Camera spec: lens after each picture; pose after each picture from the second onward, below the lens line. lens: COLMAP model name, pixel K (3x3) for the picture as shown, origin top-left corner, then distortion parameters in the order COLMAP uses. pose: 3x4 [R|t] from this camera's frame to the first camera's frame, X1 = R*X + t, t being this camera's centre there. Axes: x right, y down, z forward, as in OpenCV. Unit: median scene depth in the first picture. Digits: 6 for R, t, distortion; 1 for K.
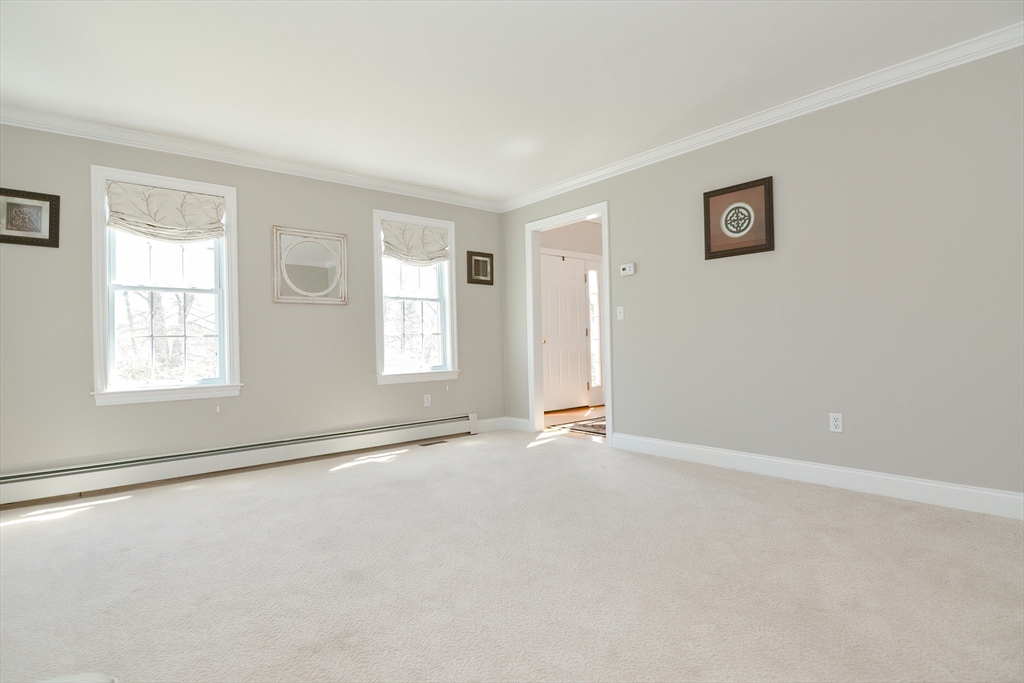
lens RADIAL K [[512.2, 0, 508.8], [0, 512.2, 340.1], [0, 0, 1]] dist [-0.002389, -0.004924]
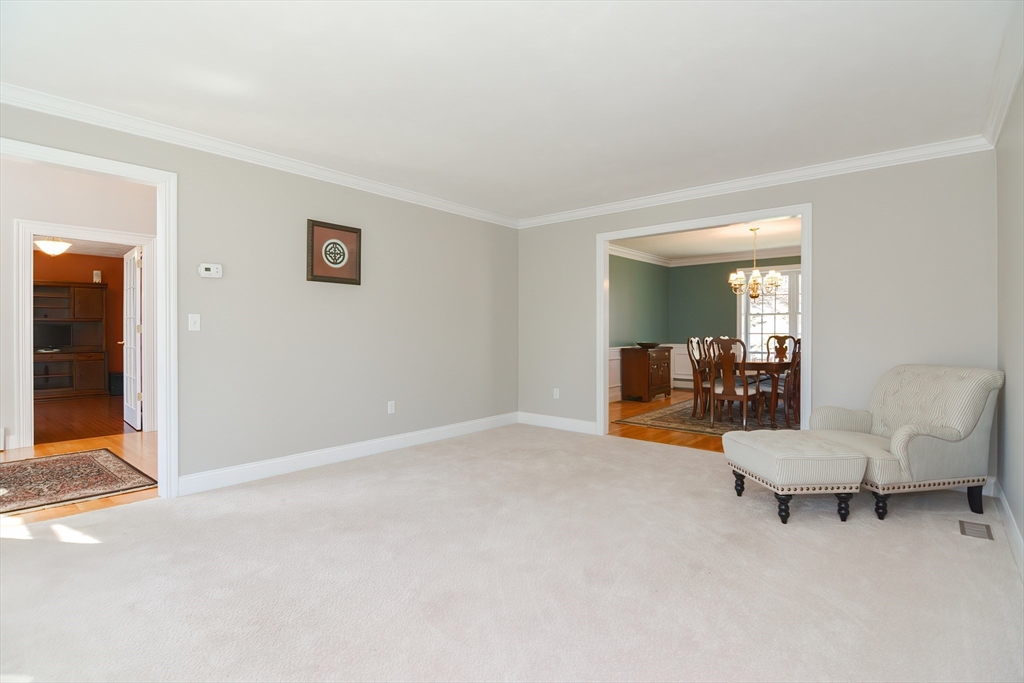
lens RADIAL K [[512.2, 0, 512.2], [0, 512.2, 341.8], [0, 0, 1]] dist [-0.002389, -0.004924]
pose [[-0.176210, 0.015770, 0.984226, -0.750542], [0.015870, 0.999787, -0.013178, -0.004553], [-0.984225, 0.013298, -0.176423, 0.750732]]
